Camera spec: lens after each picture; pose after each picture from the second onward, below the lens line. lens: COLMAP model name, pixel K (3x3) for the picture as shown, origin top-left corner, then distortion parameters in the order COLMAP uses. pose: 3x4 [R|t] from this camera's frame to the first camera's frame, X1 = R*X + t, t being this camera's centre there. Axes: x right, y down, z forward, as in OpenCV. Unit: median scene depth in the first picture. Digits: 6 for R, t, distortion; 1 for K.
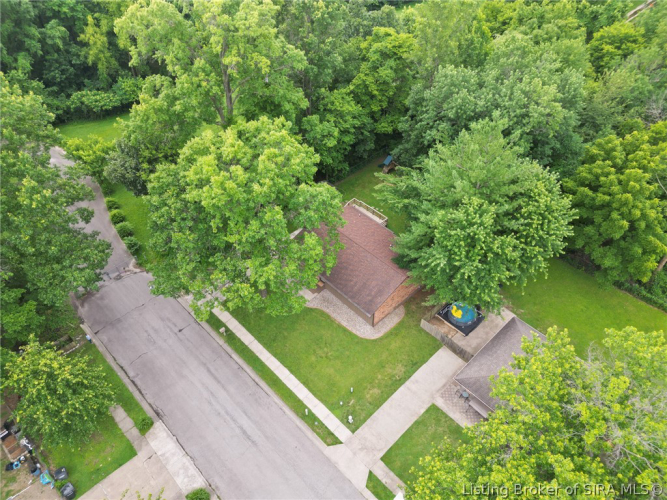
lens RADIAL K [[461.6, 0, 333.5], [0, 461.6, 250.0], [0, 0, 1]] dist [0.060700, -0.054699]
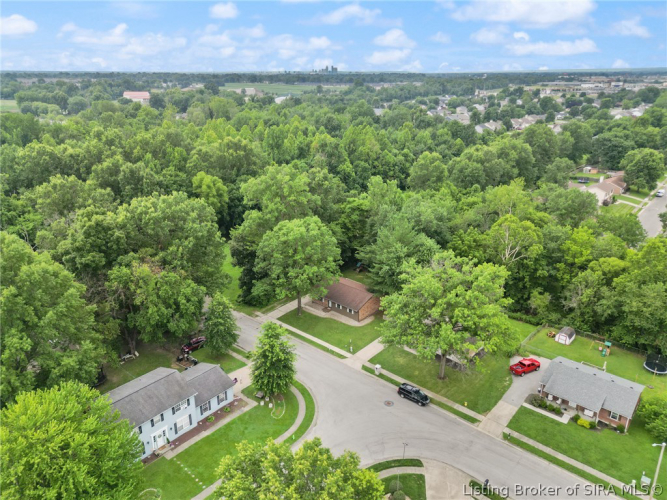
lens RADIAL K [[461.6, 0, 333.5], [0, 461.6, 250.0], [0, 0, 1]] dist [0.060700, -0.054699]
pose [[0.996849, -0.017996, 0.077251, -0.172111], [0.049317, 0.903407, -0.425937, 0.754743], [-0.062124, 0.428405, 0.901449, -0.914270]]
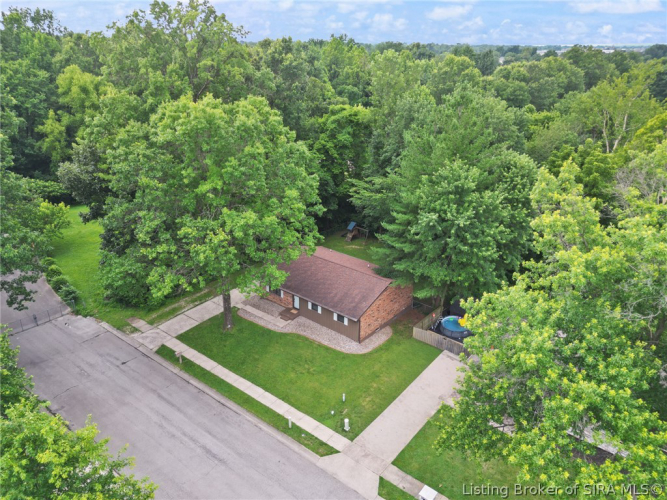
lens RADIAL K [[478.7, 0, 333.5], [0, 478.7, 250.0], [0, 0, 1]] dist [0.032958, -0.000777]
pose [[0.992219, -0.027913, 0.121332, -0.069189], [0.072732, 0.920910, -0.382928, 0.365106], [-0.101047, 0.388774, 0.915775, 0.129685]]
